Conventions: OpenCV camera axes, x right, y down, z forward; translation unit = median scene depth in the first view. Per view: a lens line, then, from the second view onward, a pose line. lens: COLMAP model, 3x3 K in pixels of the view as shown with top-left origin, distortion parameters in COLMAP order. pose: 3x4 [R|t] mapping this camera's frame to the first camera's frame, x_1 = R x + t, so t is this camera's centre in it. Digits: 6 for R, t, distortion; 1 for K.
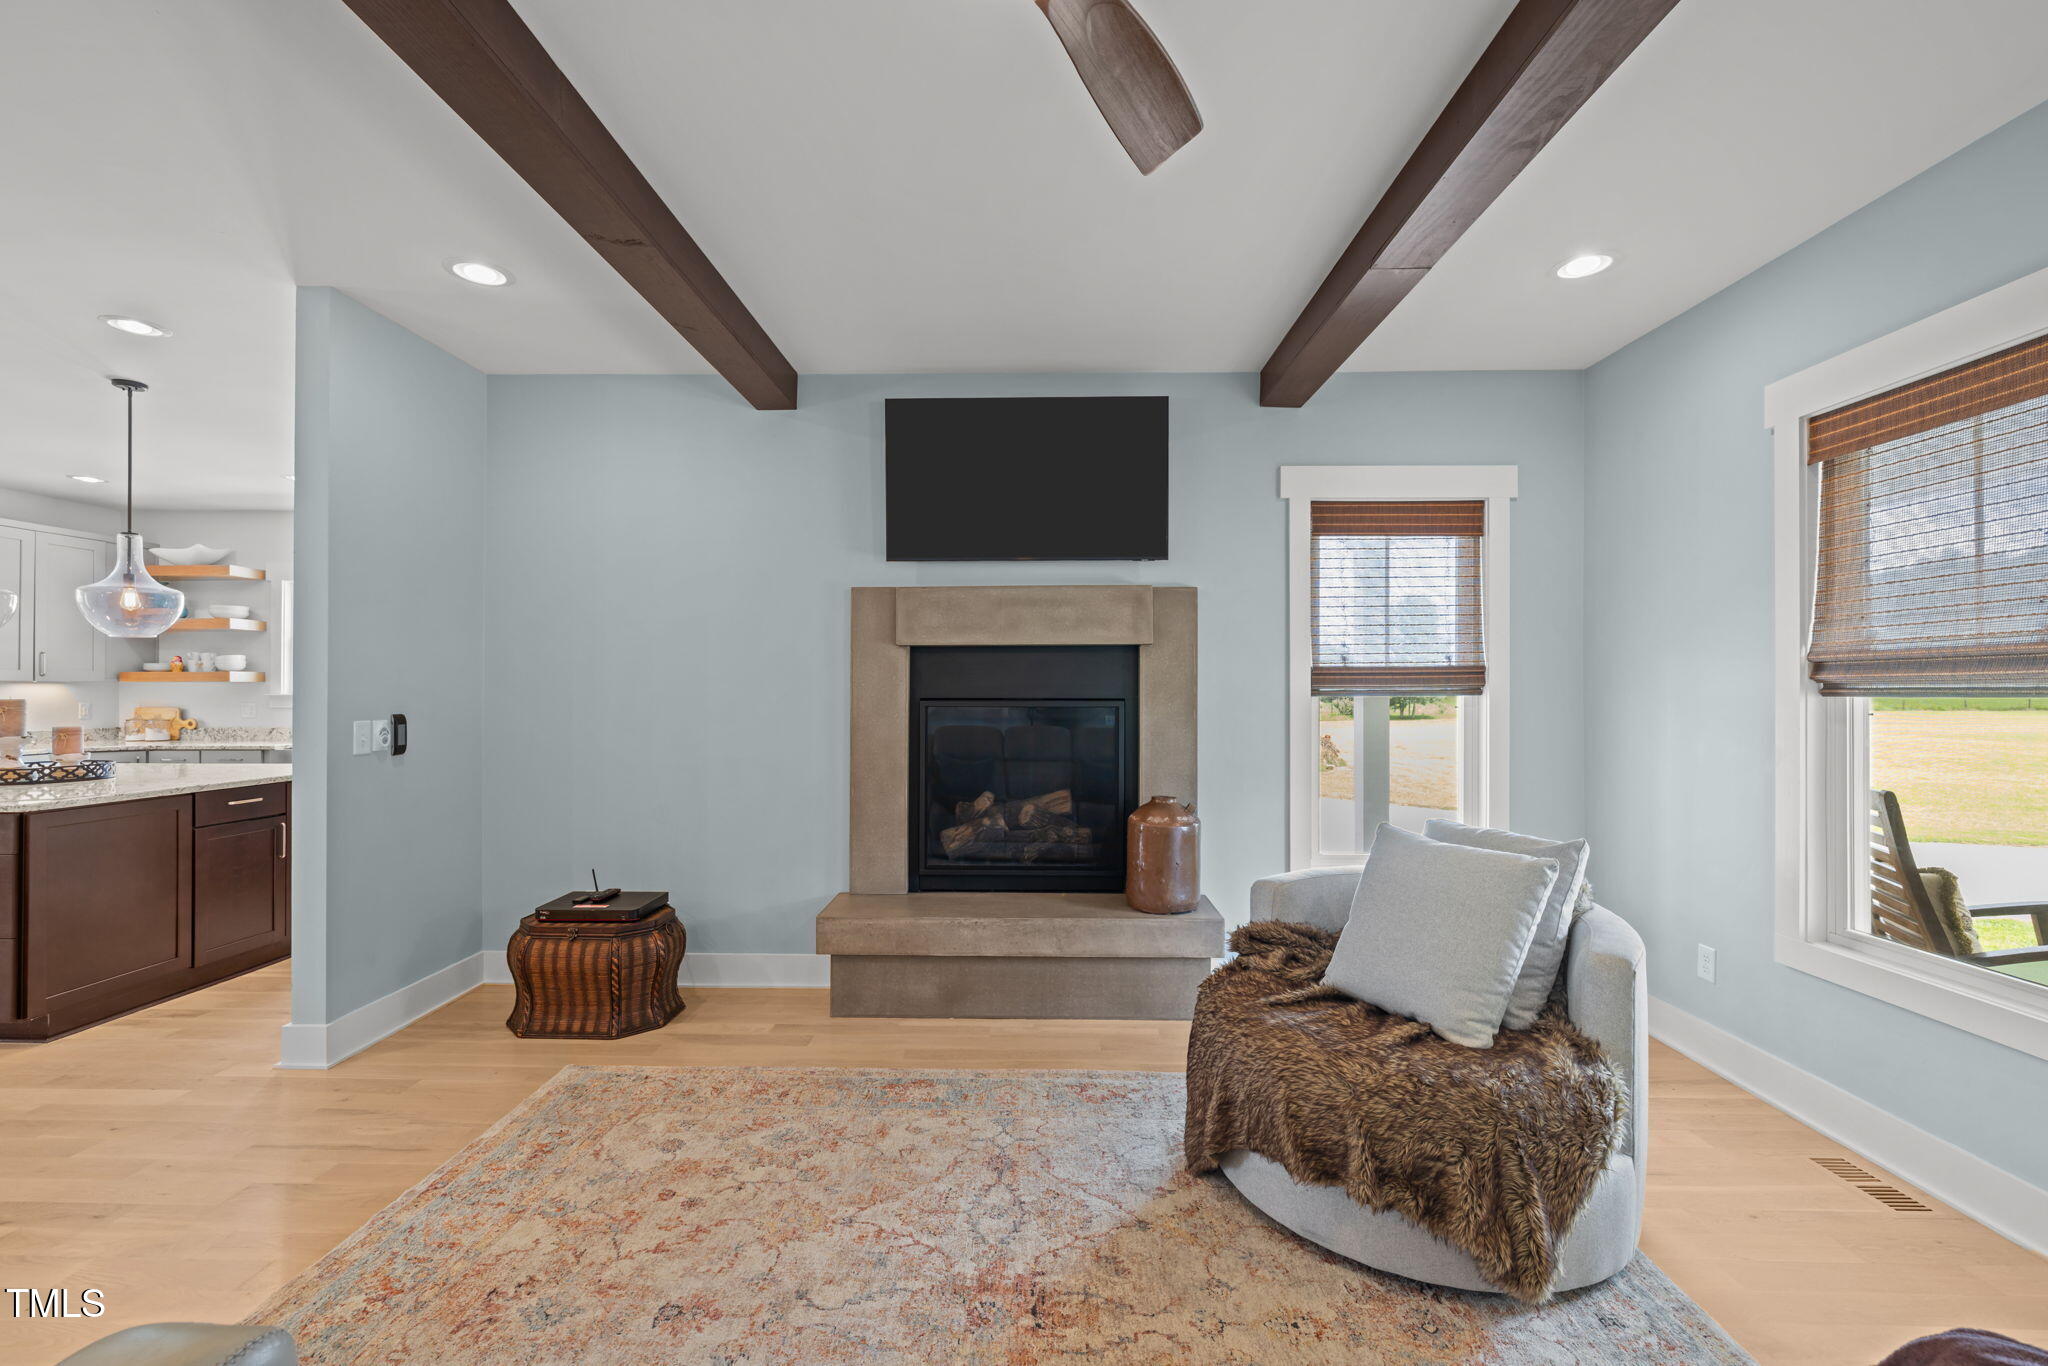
lens RADIAL K [[856.4, 0, 1024.0], [0, 856.4, 683.0], [0, 0, 1]] dist [0.001615, 0.000126]
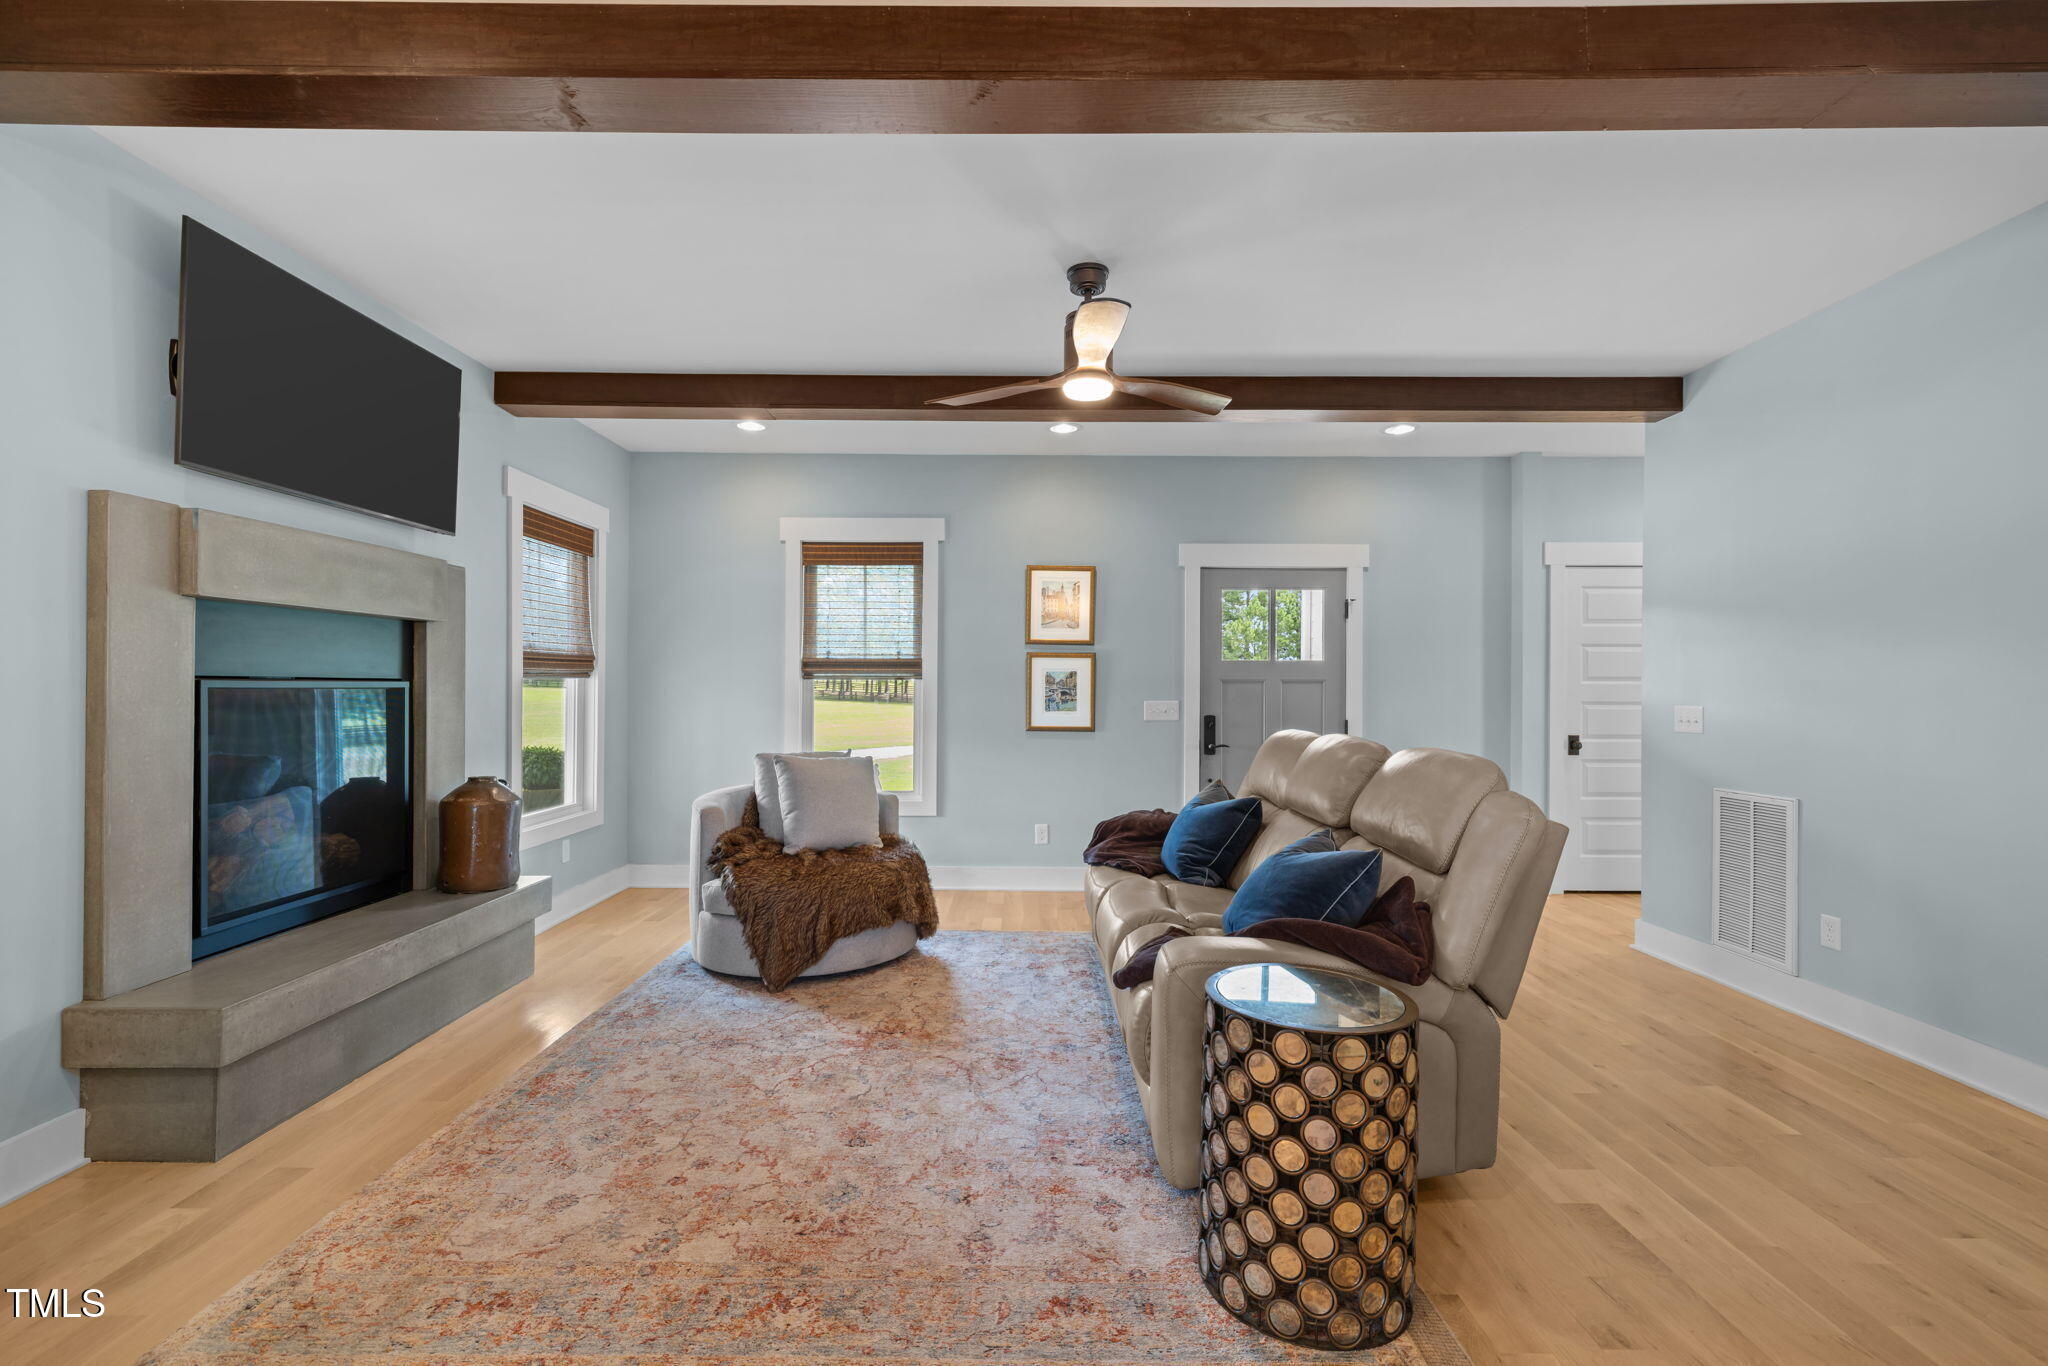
lens RADIAL K [[856.4, 0, 1024.0], [0, 856.4, 683.0], [0, 0, 1]] dist [0.001615, 0.000126]
pose [[-0.009605, 0.001957, 0.999952, -1.088741], [-0.016080, 0.999868, -0.002111, 0.019749], [-0.999825, -0.016099, -0.009572, 0.484600]]
